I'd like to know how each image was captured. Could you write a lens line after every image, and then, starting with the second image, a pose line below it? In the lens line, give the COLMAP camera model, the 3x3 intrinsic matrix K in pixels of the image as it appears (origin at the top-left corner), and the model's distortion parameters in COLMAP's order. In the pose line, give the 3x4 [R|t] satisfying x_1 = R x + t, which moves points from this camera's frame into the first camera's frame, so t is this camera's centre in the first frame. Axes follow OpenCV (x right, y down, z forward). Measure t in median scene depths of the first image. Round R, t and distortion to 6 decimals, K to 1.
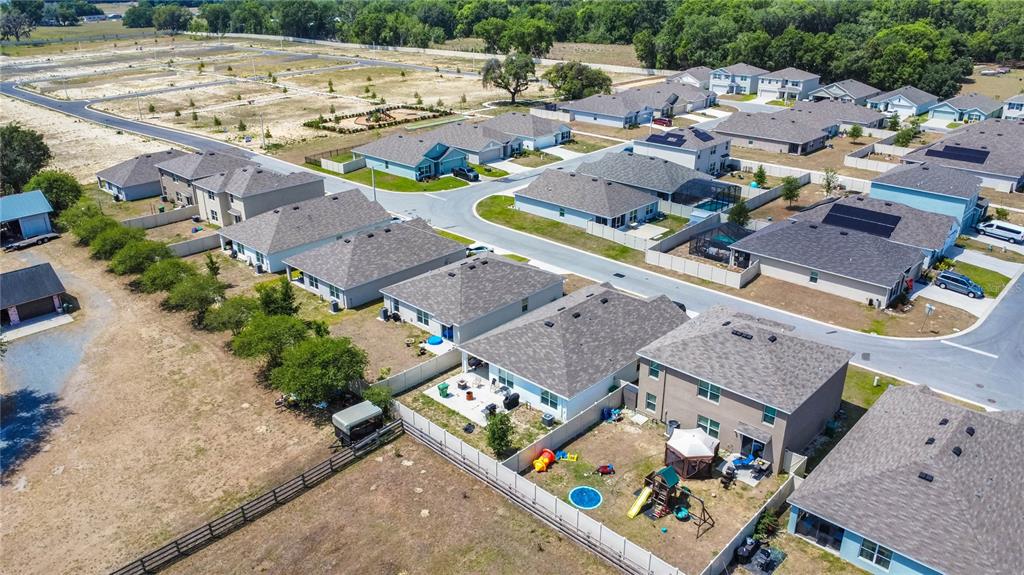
lens RADIAL K [[743.8, 0, 504.9], [0, 743.8, 286.5], [0, 0, 1]] dist [-0.031244, -0.005566]
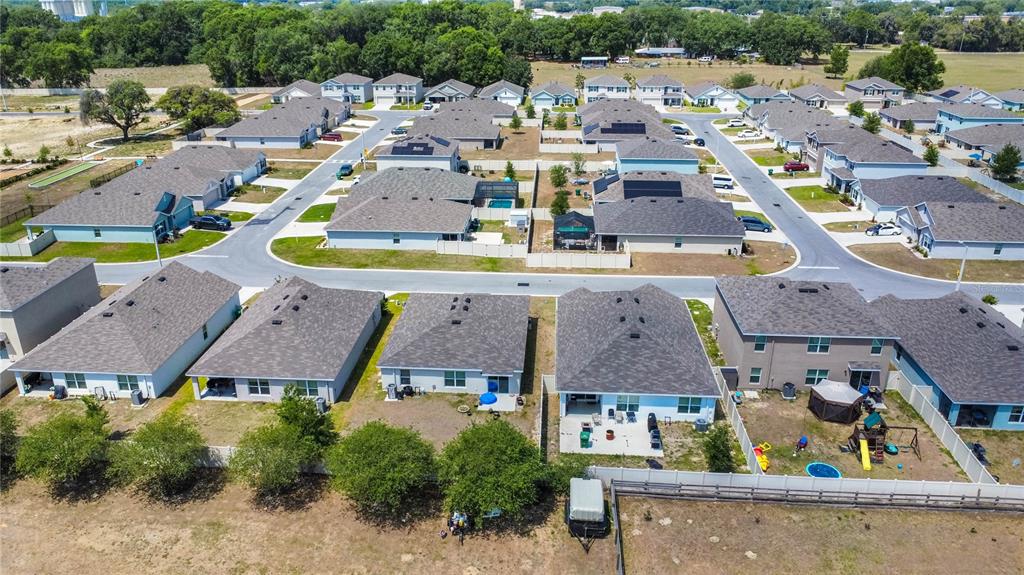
lens RADIAL K [[743.8, 0, 504.9], [0, 743.8, 286.5], [0, 0, 1]] dist [-0.031244, -0.005566]
pose [[0.766777, -0.237964, 0.596176, -0.314021], [0.249233, 0.966251, 0.065127, -0.057755], [-0.591554, 0.098649, 0.800208, 0.165245]]
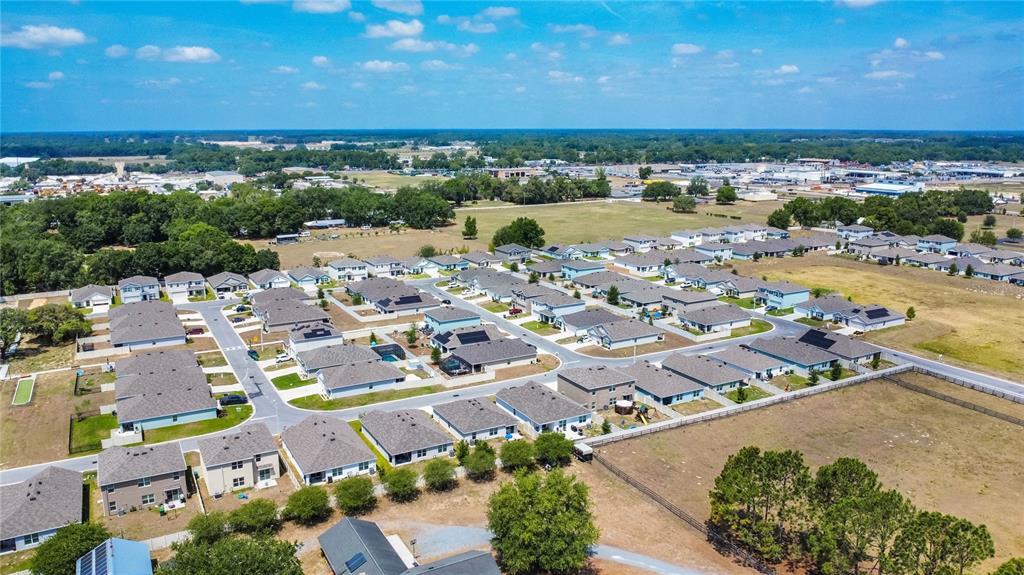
lens RADIAL K [[743.8, 0, 504.9], [0, 743.8, 286.5], [0, 0, 1]] dist [-0.031244, -0.005566]
pose [[0.301944, -0.194196, 0.933337, -1.068284], [0.372320, 0.925302, 0.072075, -0.254647], [-0.877615, 0.325737, 0.351692, 0.095669]]
